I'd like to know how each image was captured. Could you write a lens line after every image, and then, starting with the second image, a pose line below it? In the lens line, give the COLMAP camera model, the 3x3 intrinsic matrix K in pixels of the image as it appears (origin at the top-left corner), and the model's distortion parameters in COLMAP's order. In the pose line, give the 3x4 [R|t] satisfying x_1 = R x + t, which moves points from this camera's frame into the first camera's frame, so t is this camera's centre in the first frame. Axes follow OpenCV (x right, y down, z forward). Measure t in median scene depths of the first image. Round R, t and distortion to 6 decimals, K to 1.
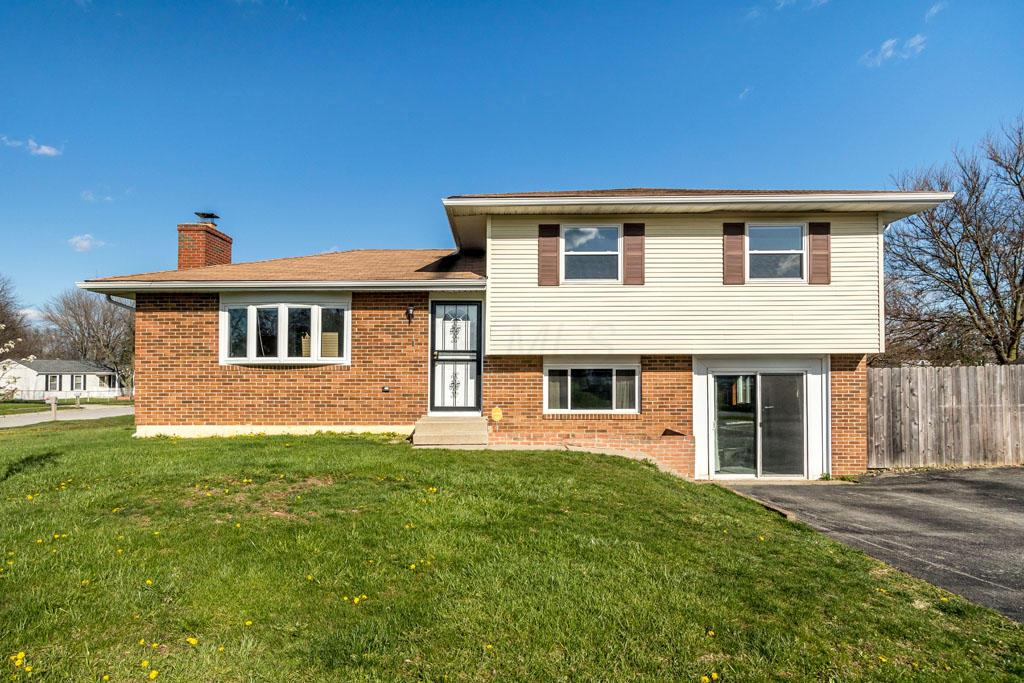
lens RADIAL K [[629.4, 0, 504.6], [0, 629.4, 349.4], [0, 0, 1]] dist [0.033615, 0.000659]
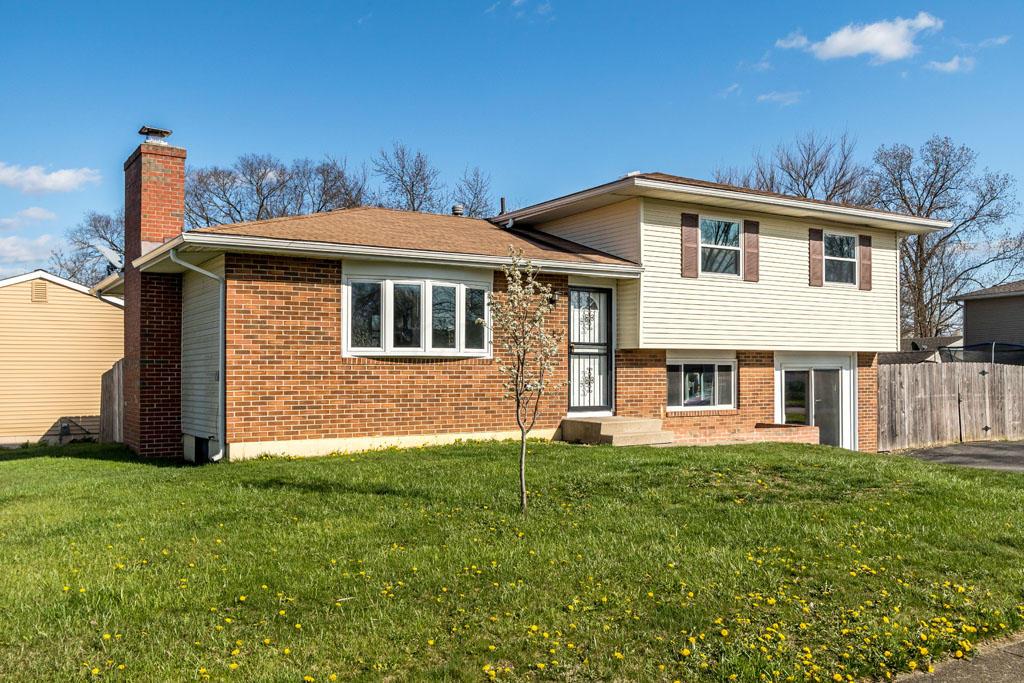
lens RADIAL K [[849.5, 0, 516.1], [0, 849.5, 336.1], [0, 0, 1]] dist [0.060100, 0.002263]
pose [[0.843056, 0.021450, 0.537397, -0.815924], [-0.024196, 0.999705, -0.001945, -0.002979], [-0.537281, -0.011363, 0.843327, 0.044961]]
